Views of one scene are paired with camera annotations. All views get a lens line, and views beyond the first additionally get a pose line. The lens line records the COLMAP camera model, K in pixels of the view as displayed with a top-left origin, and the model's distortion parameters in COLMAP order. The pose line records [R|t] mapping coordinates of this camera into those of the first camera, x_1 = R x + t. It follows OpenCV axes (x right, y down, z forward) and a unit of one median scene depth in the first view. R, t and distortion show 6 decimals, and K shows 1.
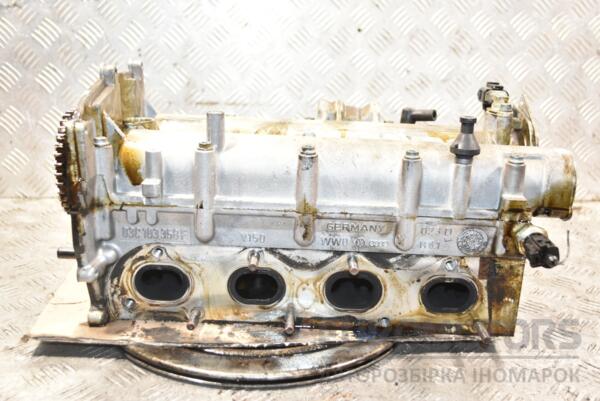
lens RADIAL K [[632.2, 0, 301.5], [0, 632.2, 201.1], [0, 0, 1]] dist [-0.004913, 0.000000]
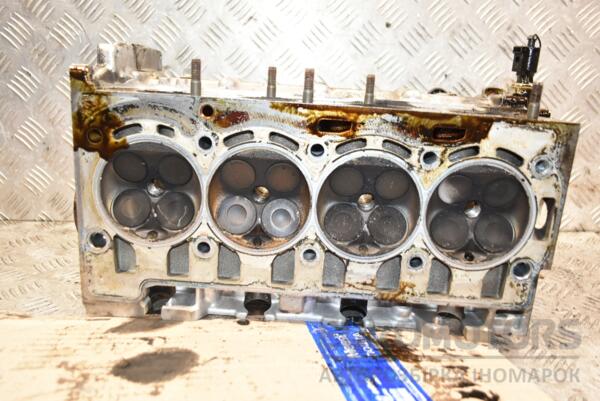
lens RADIAL K [[491.7, 0, 288.2], [0, 491.7, 205.0], [0, 0, 1]] dist [-0.016355, -0.009880]
pose [[0.997657, 0.016327, -0.066435, 0.008197], [-0.014852, 0.999633, 0.022637, -0.049721], [0.066780, -0.021598, 0.997534, 0.352696]]
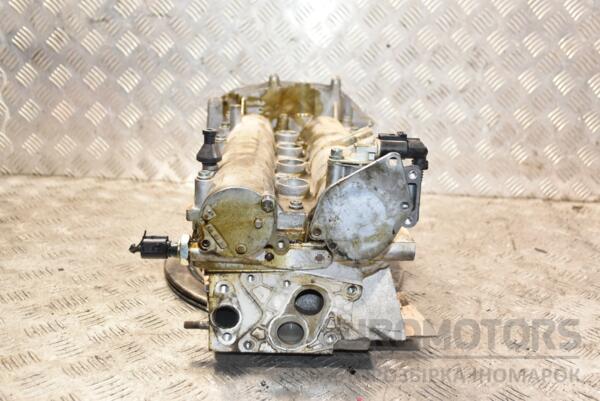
lens RADIAL K [[632.2, 0, 299.6], [0, 632.2, 202.4], [0, 0, 1]] dist [-0.004913, 0.000000]
pose [[0.994797, 0.044273, -0.091749, 0.048596], [-0.043032, 0.998954, 0.015464, 0.006419], [0.092338, -0.011436, 0.995662, -0.177215]]
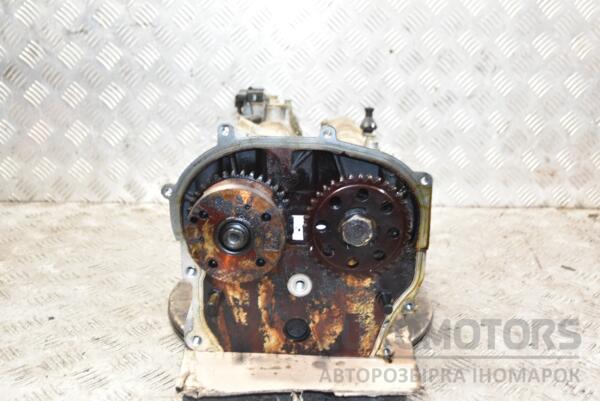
lens RADIAL K [[632.2, 0, 301.0], [0, 632.2, 202.7], [0, 0, 1]] dist [-0.004913, 0.000000]
pose [[0.998813, 0.007935, -0.048052, -0.009541], [-0.007016, 0.999790, 0.019268, -0.029338], [0.048195, -0.018908, 0.998659, -0.100819]]
